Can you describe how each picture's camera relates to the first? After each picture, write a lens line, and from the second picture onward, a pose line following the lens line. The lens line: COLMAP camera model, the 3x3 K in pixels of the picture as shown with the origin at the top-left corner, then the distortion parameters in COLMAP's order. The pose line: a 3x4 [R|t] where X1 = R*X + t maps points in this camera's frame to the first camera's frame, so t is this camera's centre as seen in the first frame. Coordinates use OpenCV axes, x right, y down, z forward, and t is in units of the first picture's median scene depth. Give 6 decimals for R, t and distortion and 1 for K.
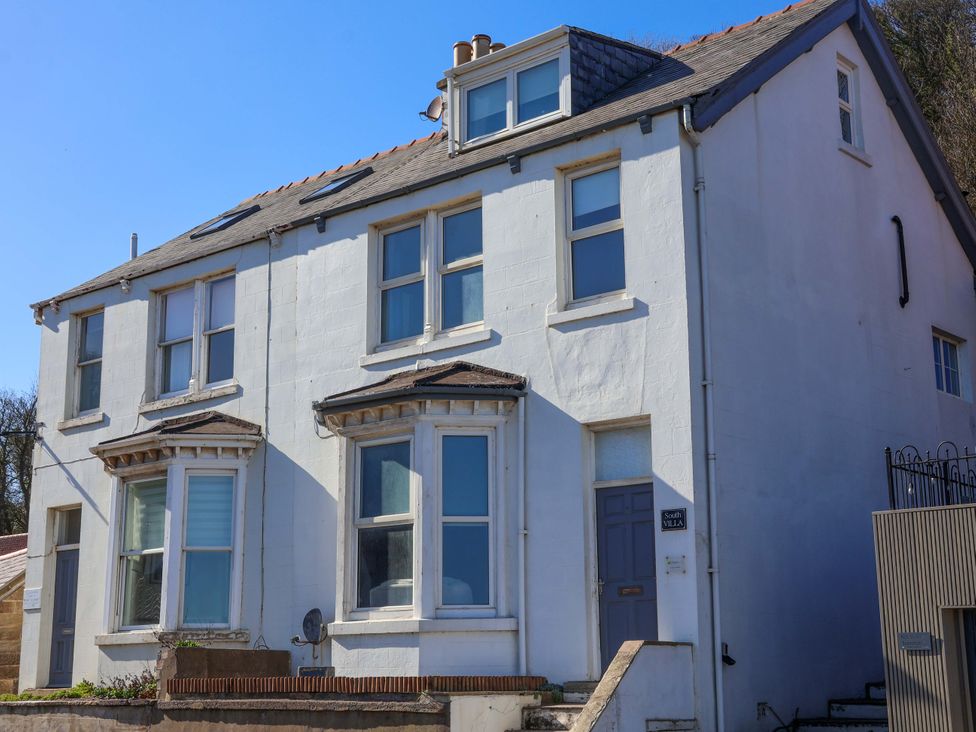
lens RADIAL K [[1429.8, 0, 471.3], [0, 1429.8, 382.2], [0, 0, 1]] dist [0.037406, 0.132667]
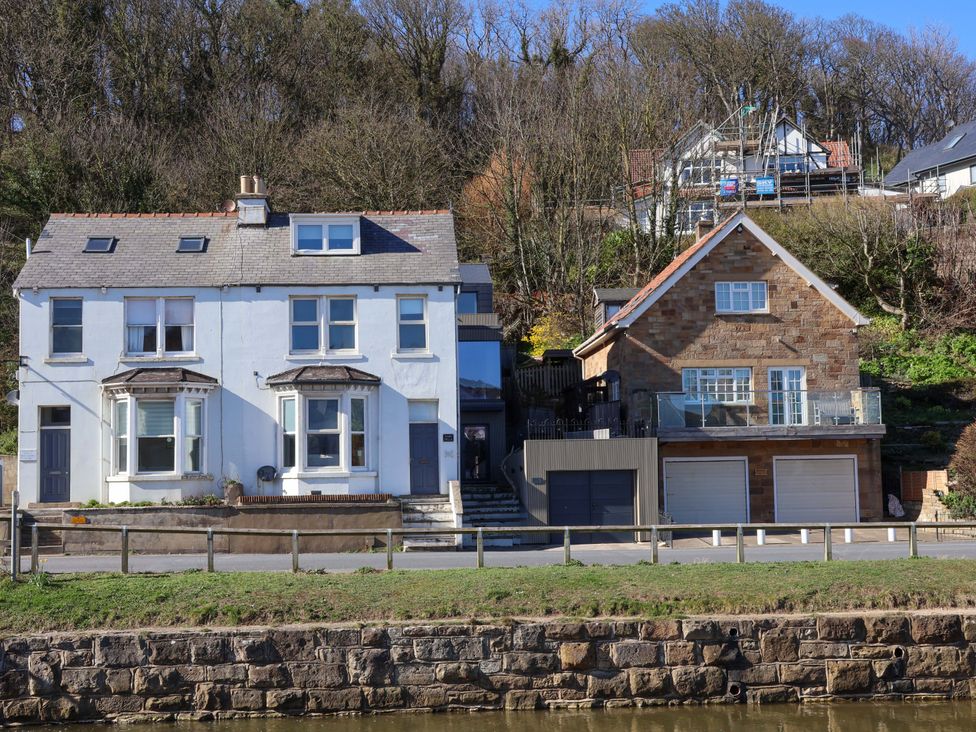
lens RADIAL K [[1429.8, 0, 471.3], [0, 1429.8, 382.2], [0, 0, 1]] dist [0.037406, 0.132667]
pose [[0.715515, 0.042111, 0.697327, -1.590426], [-0.131094, 0.988543, 0.074815, -0.202326], [-0.686187, -0.144947, 0.712838, -0.900154]]
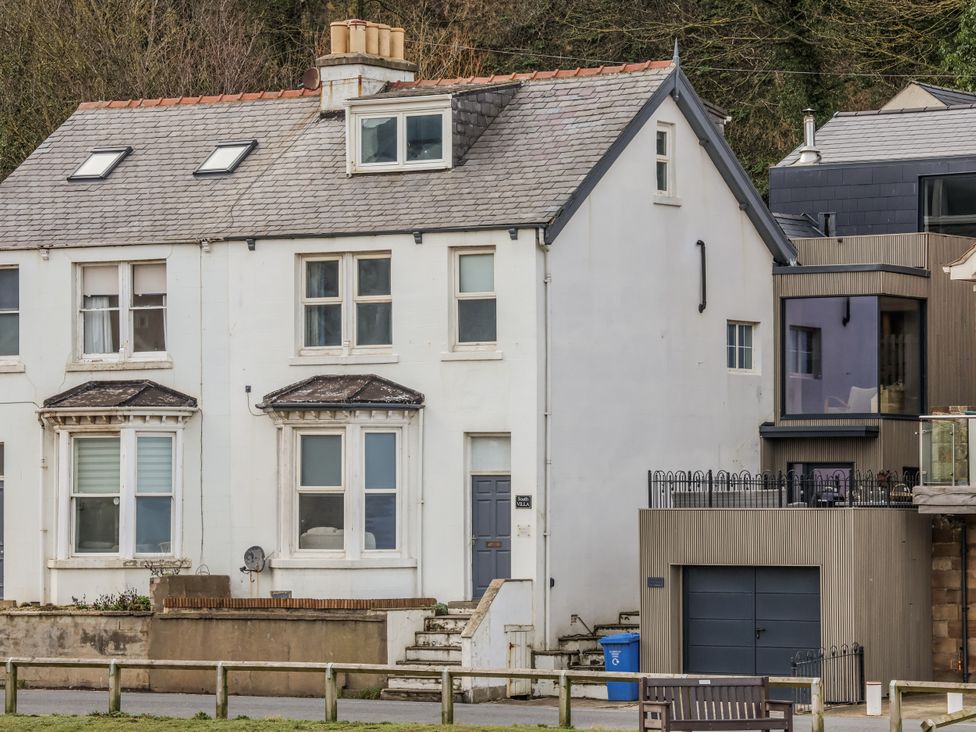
lens RADIAL K [[4644.4, 0, 488.0], [0, 4644.4, 366.0], [0, 0, 1]] dist [0.425012, 5.920316]
pose [[0.988356, 0.010985, 0.151763, -0.602619], [-0.036520, 0.985362, 0.166515, -0.804785], [-0.147712, -0.170119, 0.974290, -3.528231]]
